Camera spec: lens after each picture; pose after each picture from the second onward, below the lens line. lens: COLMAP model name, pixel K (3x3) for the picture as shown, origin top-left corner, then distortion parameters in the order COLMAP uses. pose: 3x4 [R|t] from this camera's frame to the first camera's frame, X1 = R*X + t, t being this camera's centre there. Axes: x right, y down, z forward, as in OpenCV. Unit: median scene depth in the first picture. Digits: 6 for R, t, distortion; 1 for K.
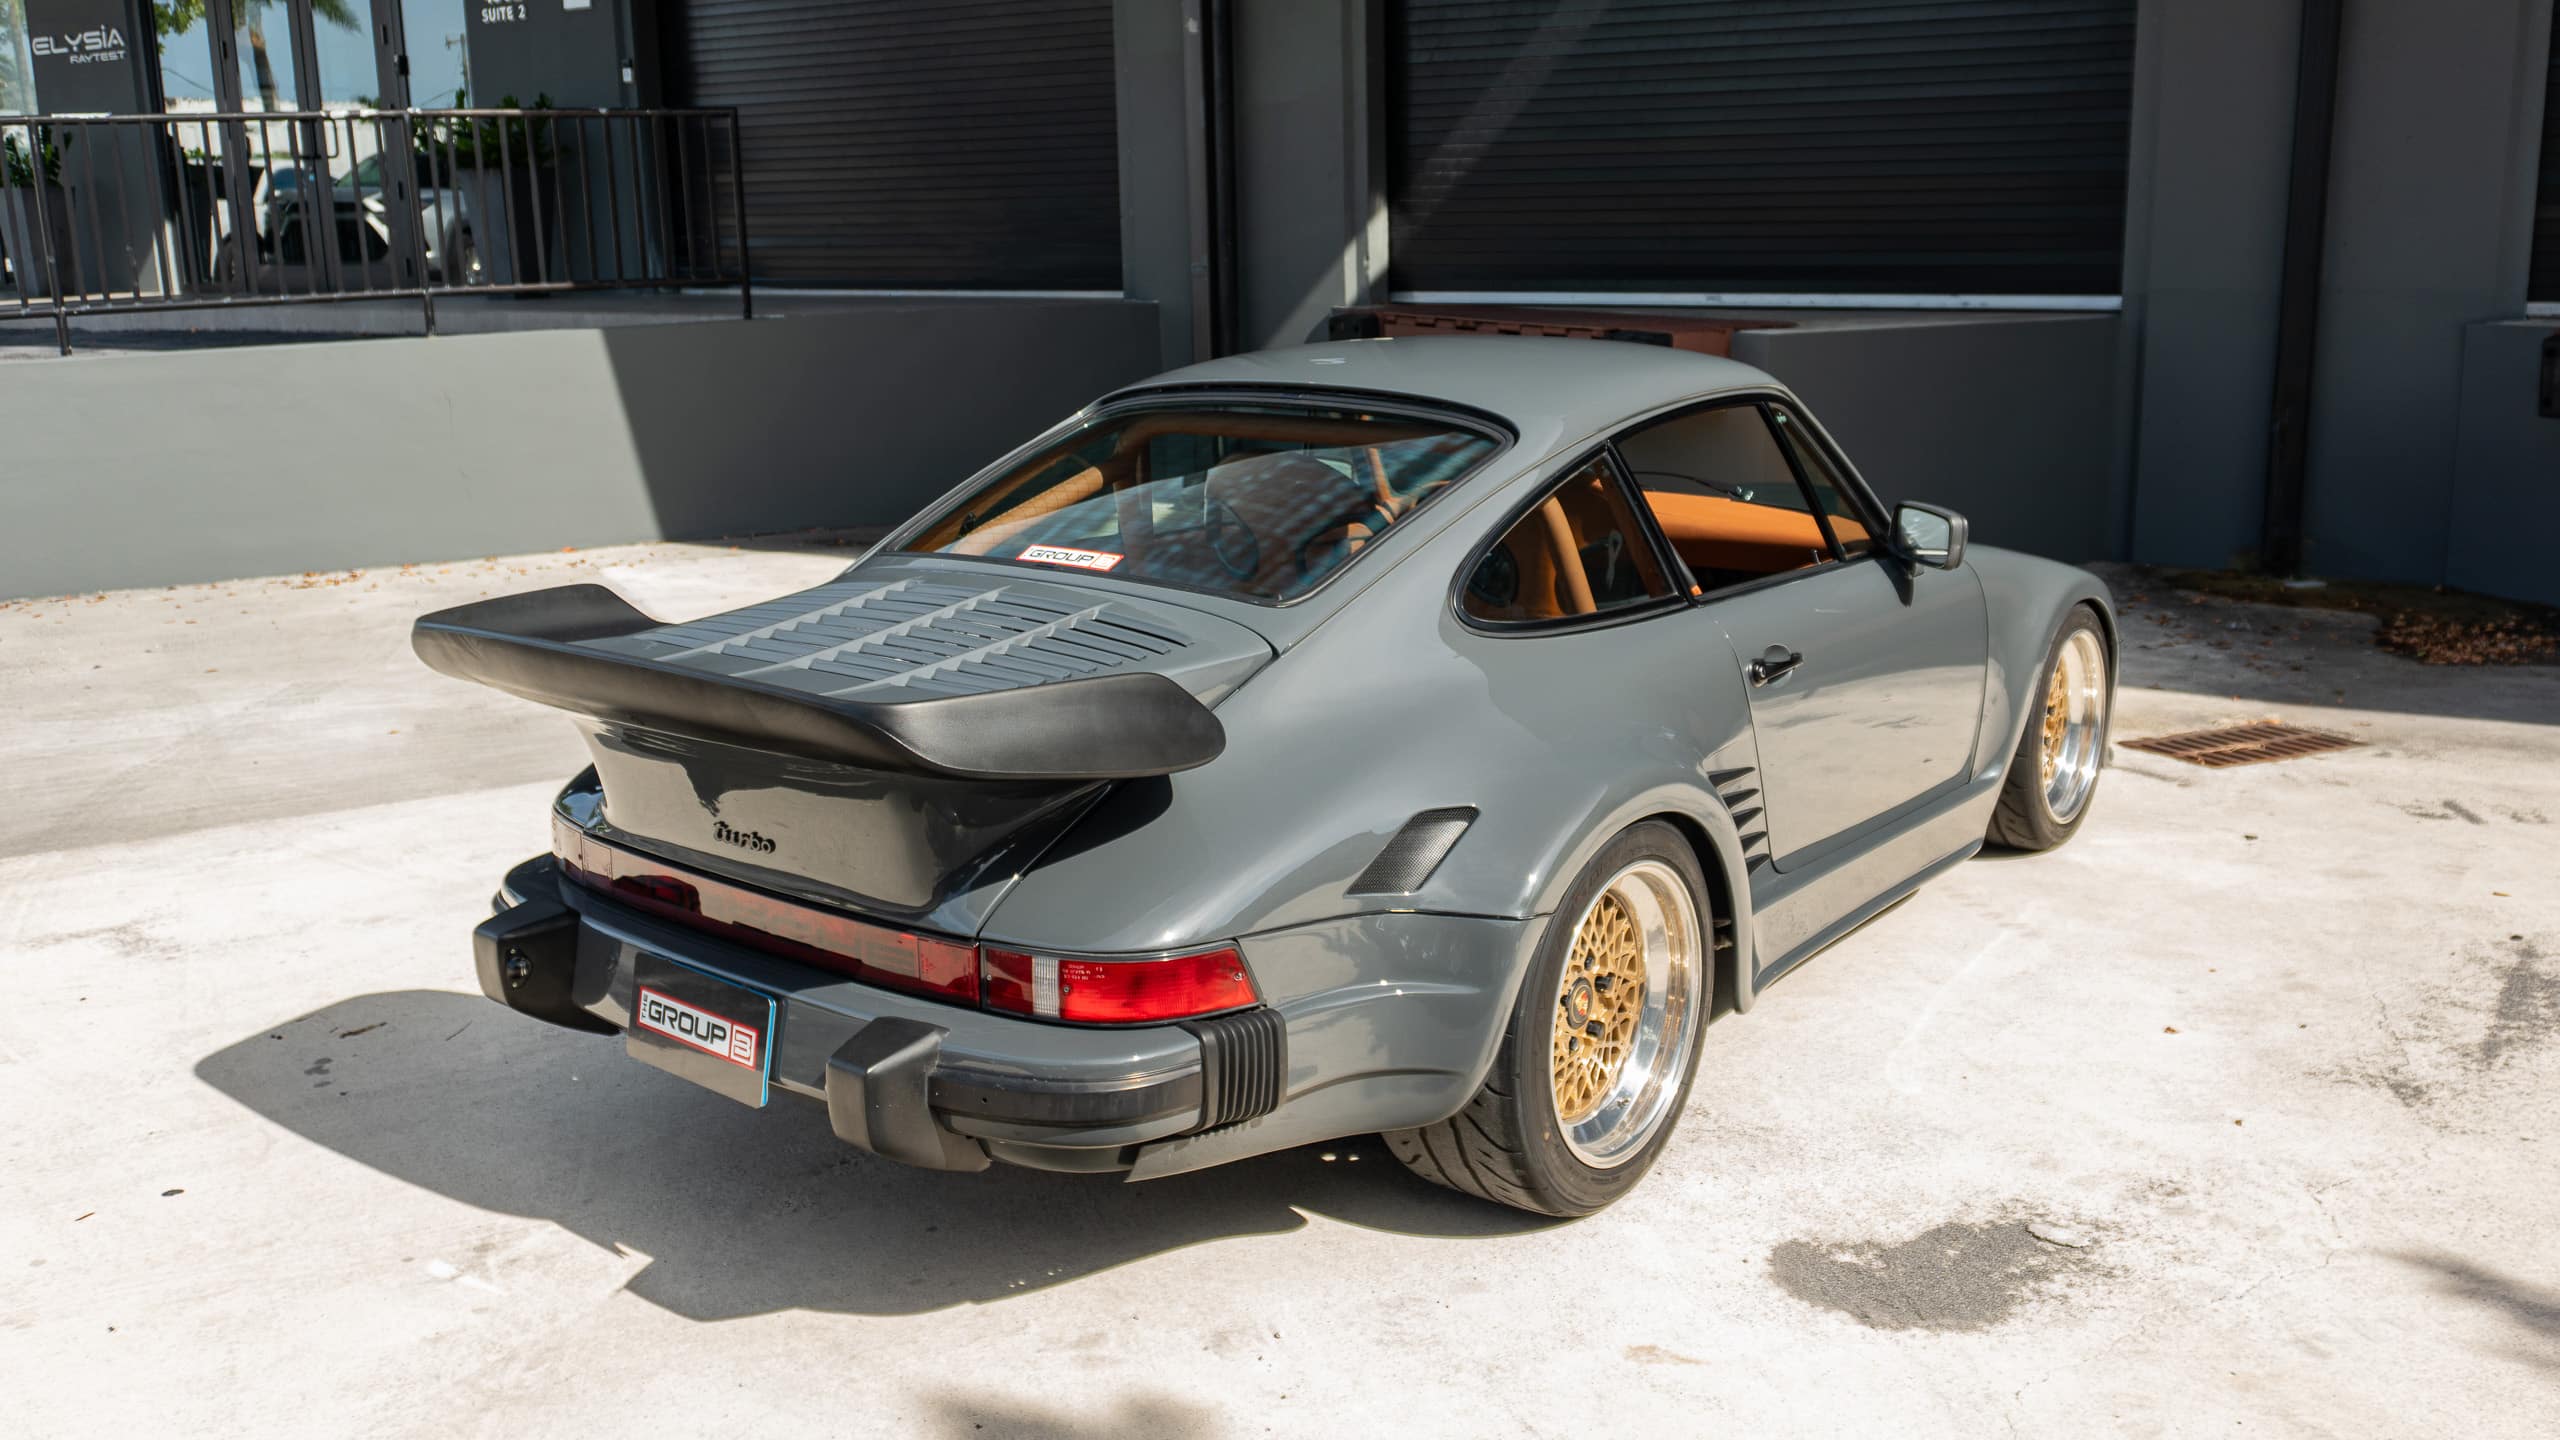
lens RADIAL K [[2035.9, 0, 1354.2], [0, 2035.9, 666.3], [0, 0, 1]] dist [-0.034110, 0.006472]
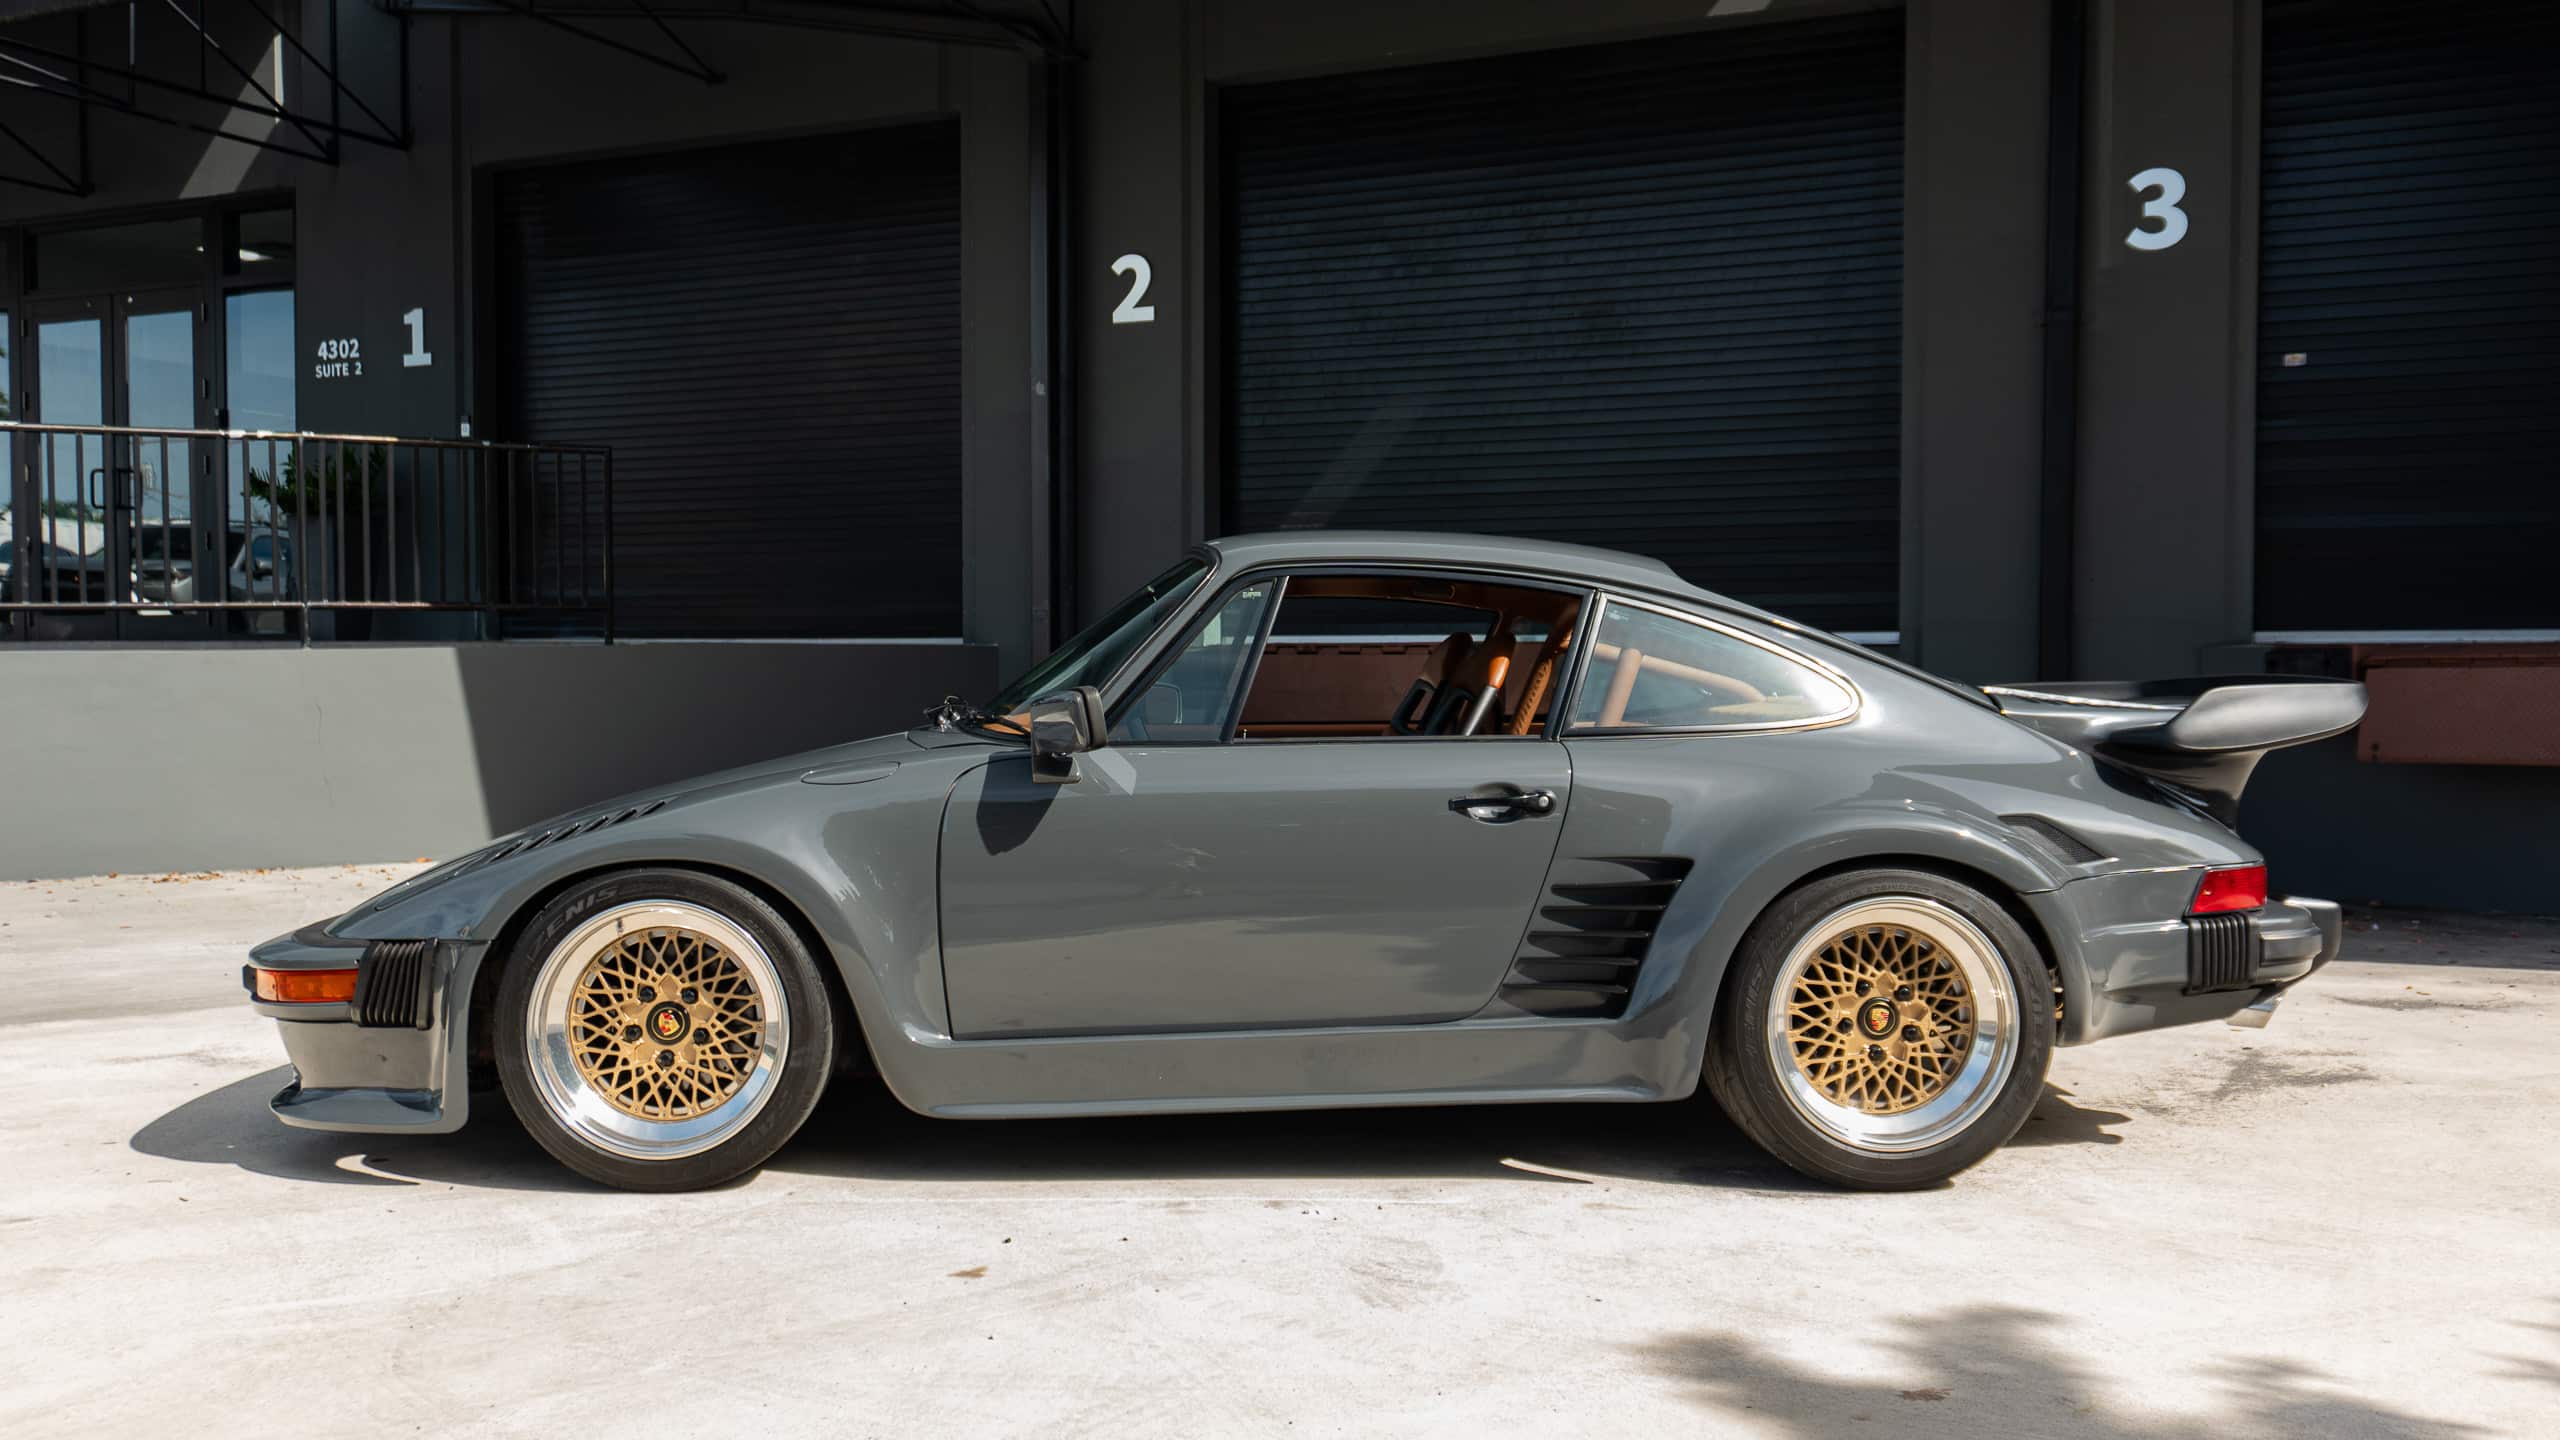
lens RADIAL K [[2169.7, 0, 1311.2], [0, 2169.7, 760.0], [0, 0, 1]] dist [0.000404, -0.006833]
pose [[0.995661, 0.010773, 0.092433, -0.050045], [0.005316, 0.985071, -0.172065, 0.090873], [-0.092906, 0.171810, 0.980739, -0.122950]]
